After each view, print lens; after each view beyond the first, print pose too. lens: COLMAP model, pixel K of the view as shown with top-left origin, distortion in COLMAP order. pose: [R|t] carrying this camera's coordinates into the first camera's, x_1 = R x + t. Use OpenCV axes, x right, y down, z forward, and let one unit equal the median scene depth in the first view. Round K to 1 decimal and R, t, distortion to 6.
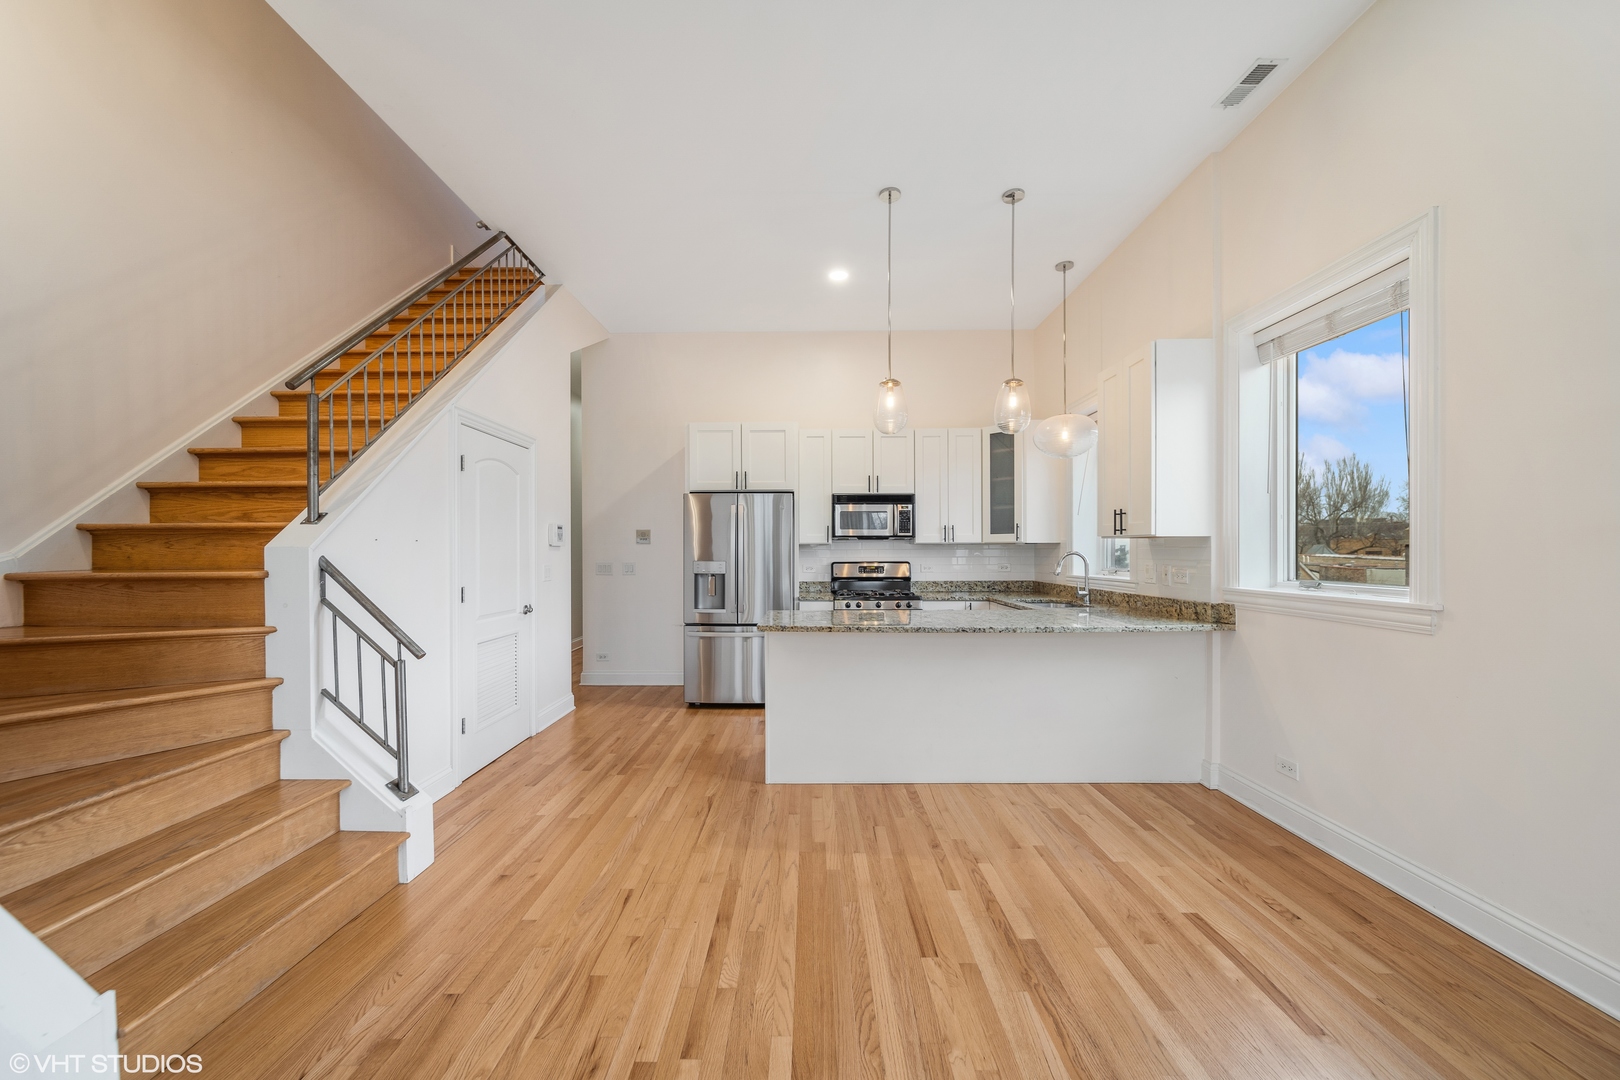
lens RADIAL K [[574.5, 0, 796.5], [0, 574.5, 545.3], [0, 0, 1]] dist [-0.001400, -0.000421]
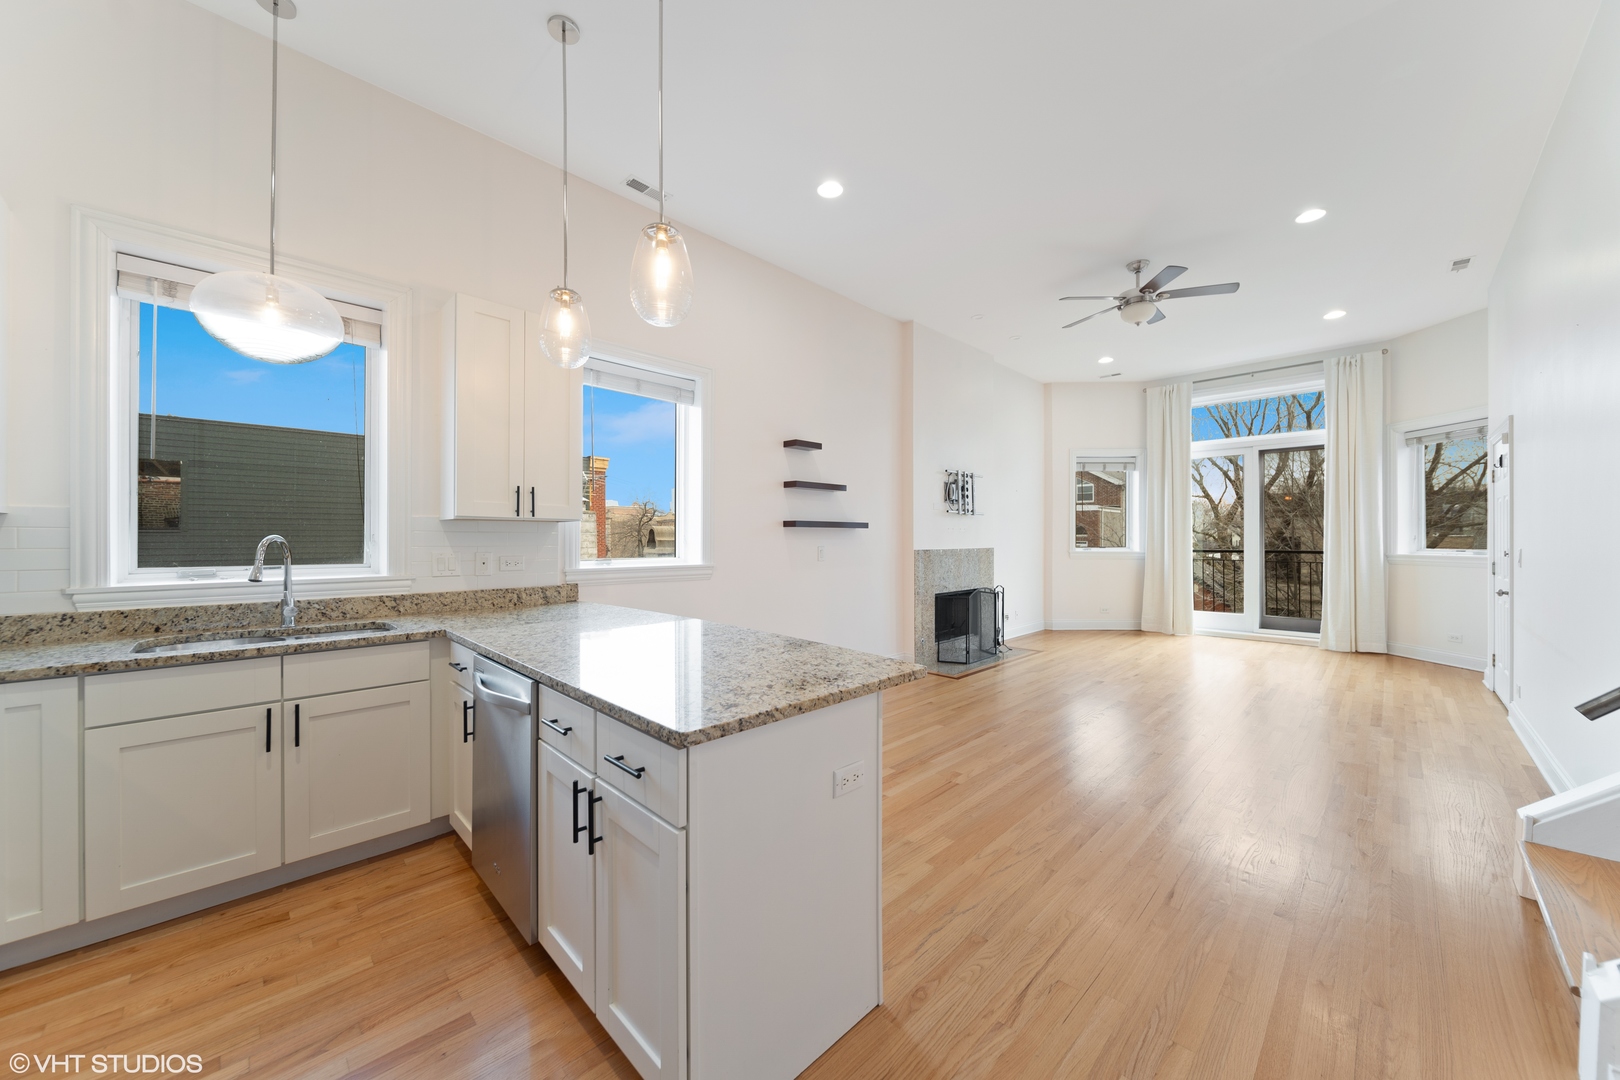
lens RADIAL K [[574.5, 0, 822.9], [0, 574.5, 538.6], [0, 0, 1]] dist [-0.001400, -0.000421]
pose [[-0.724316, -0.003099, 0.689462, -0.257948], [-0.010881, 0.999917, -0.006937, 0.011850], [-0.689383, -0.012527, -0.724289, 1.010500]]
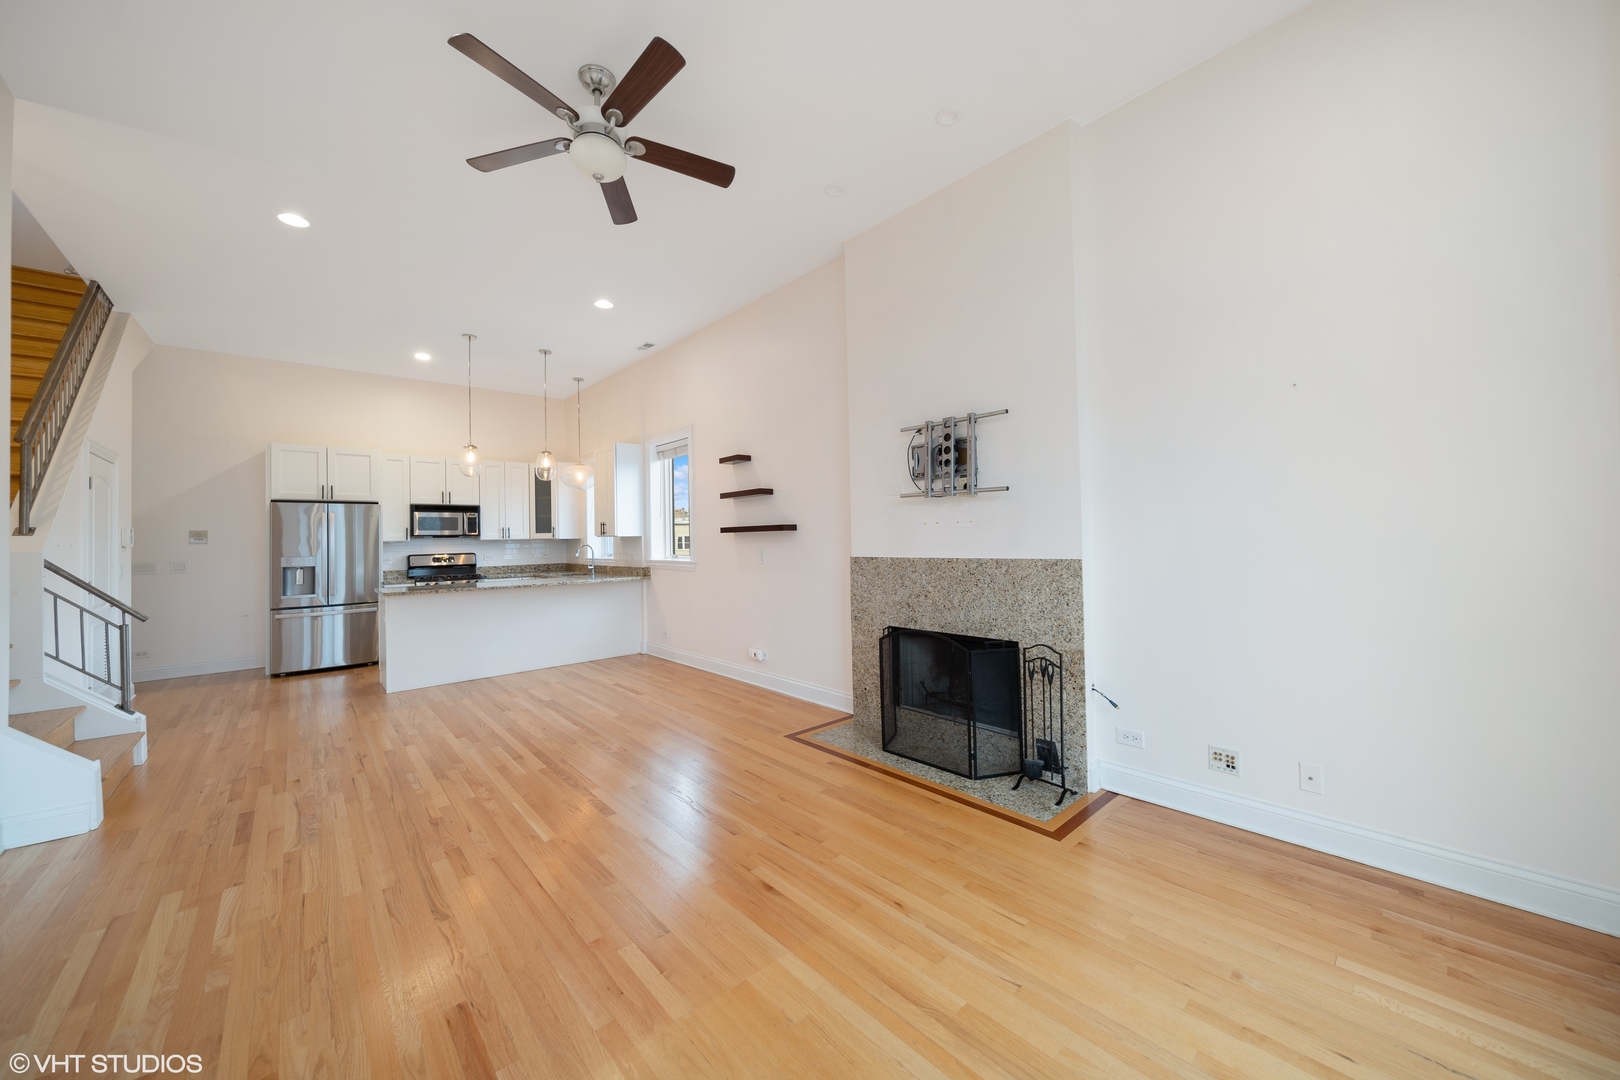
lens RADIAL K [[574.5, 0, 810.6], [0, 574.5, 535.0], [0, 0, 1]] dist [-0.001400, -0.000421]
pose [[0.722199, -0.007272, 0.691647, -0.211622], [0.009201, 0.999957, 0.000906, -0.010807], [-0.691624, 0.005709, 0.722235, -0.677656]]
